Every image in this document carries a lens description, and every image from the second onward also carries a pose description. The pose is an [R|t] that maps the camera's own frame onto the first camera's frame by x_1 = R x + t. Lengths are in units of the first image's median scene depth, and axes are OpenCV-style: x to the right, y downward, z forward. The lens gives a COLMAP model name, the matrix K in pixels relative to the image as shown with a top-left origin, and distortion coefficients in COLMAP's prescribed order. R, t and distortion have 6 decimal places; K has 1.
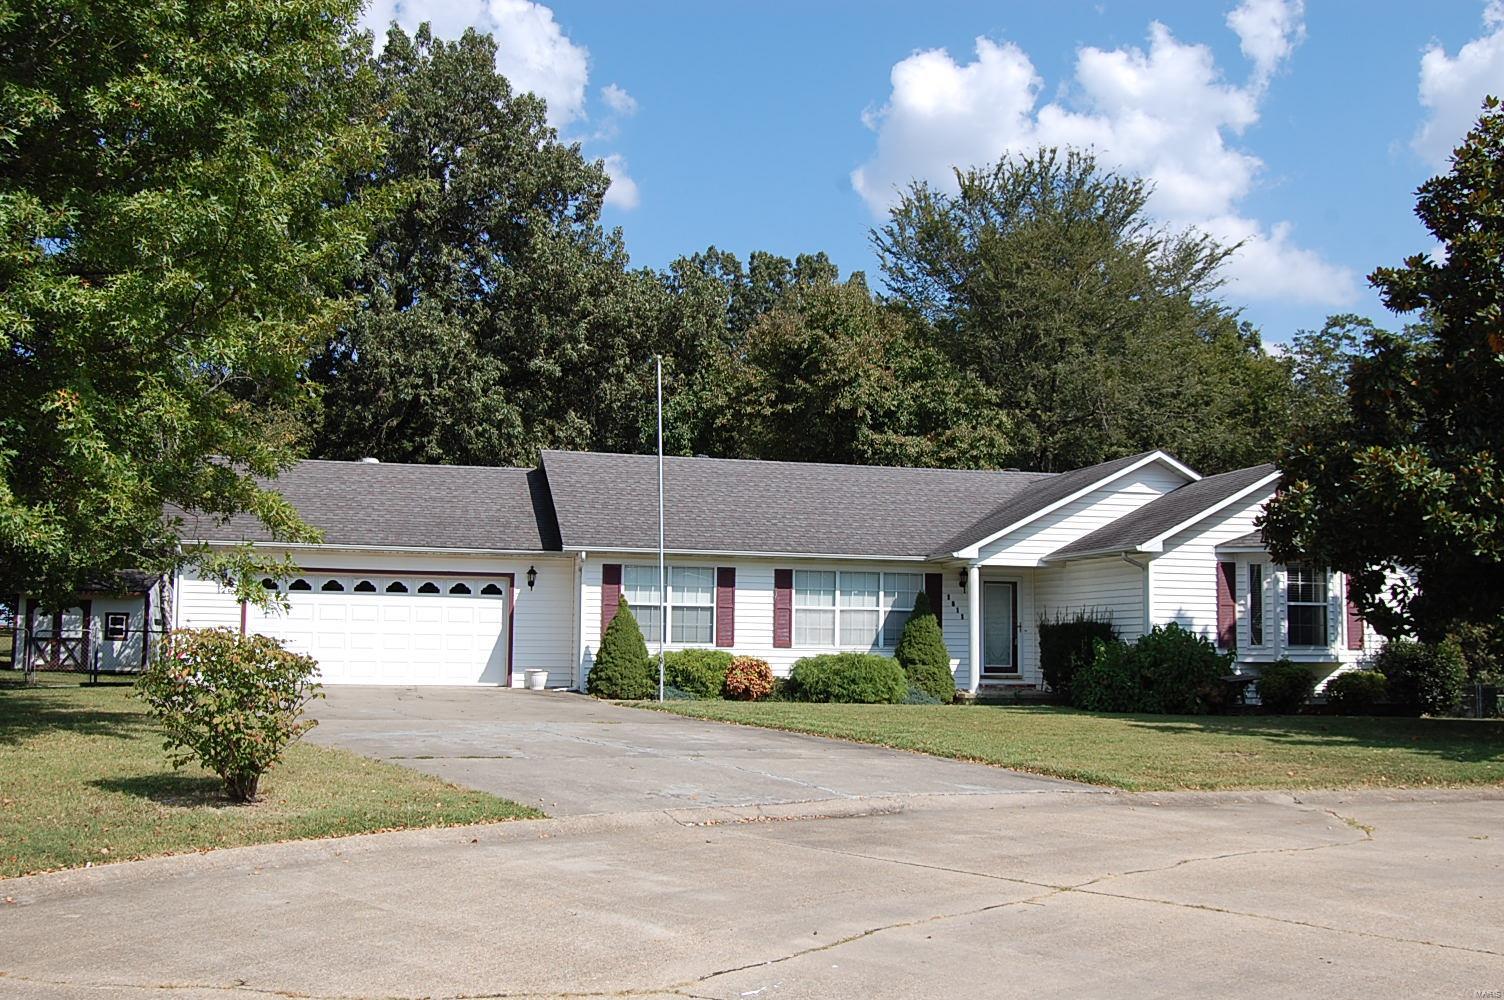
lens RADIAL K [[1460.4, 0, 748.8], [0, 1460.4, 500.2], [0, 0, 1]] dist [-0.082503, 0.000000]
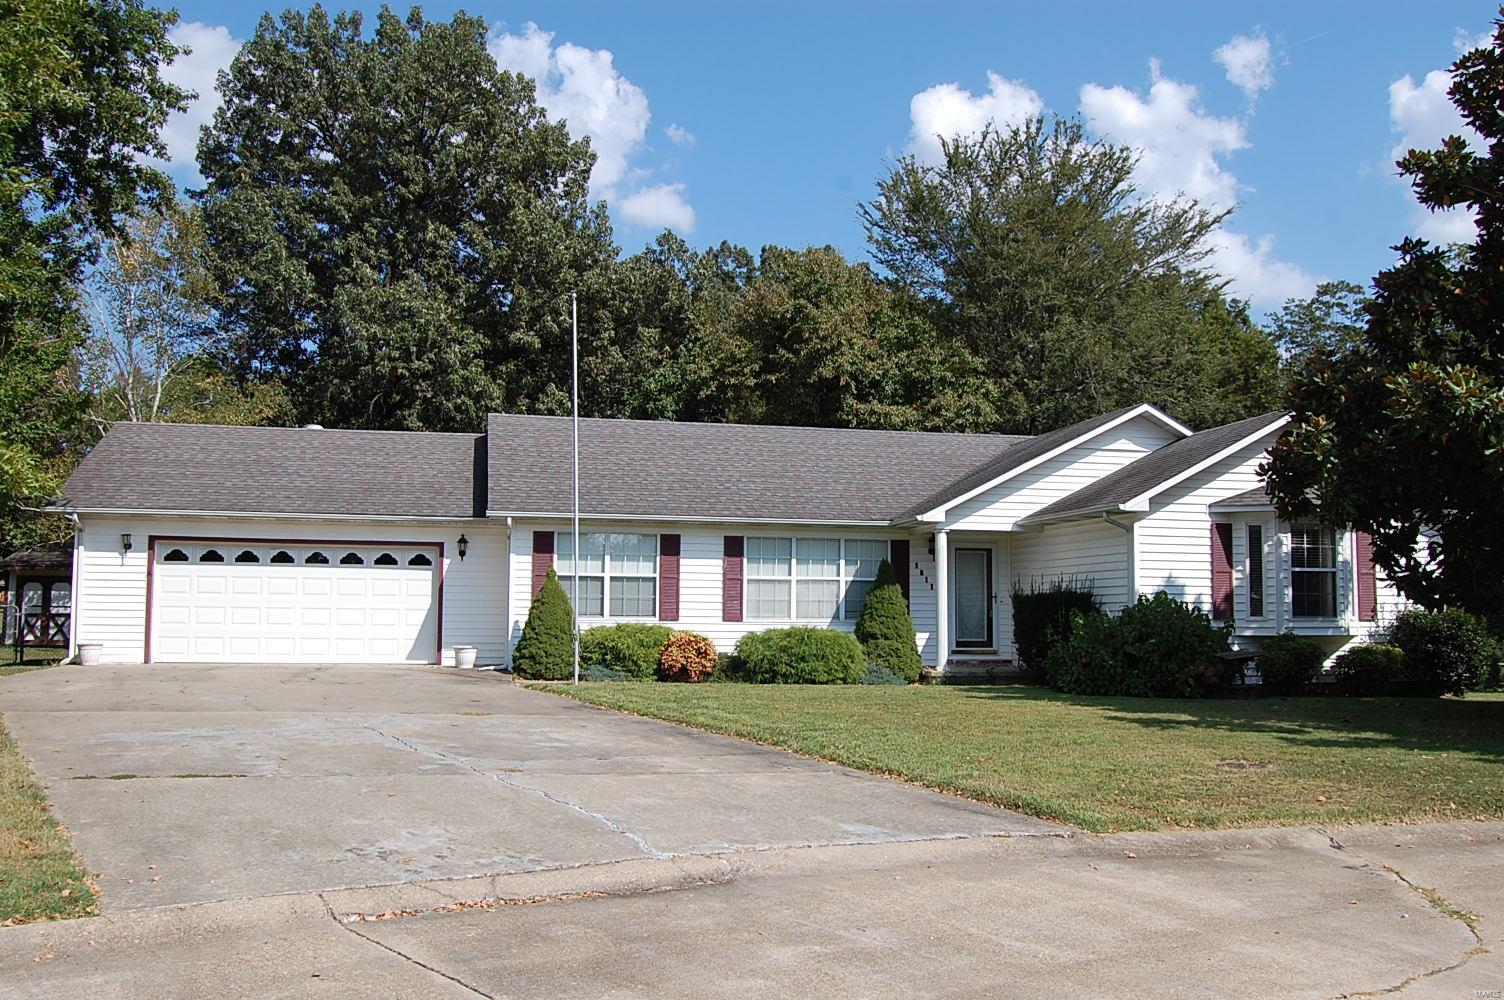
lens RADIAL K [[1274.8, 0, 752.4], [0, 1274.8, 504.2], [0, 0, 1]] dist [-0.093804, 0.027346]
pose [[0.999457, -0.007730, -0.032036, 0.060517], [0.008106, 0.999900, 0.011631, 0.017851], [0.031943, -0.011884, 0.999419, 0.197671]]
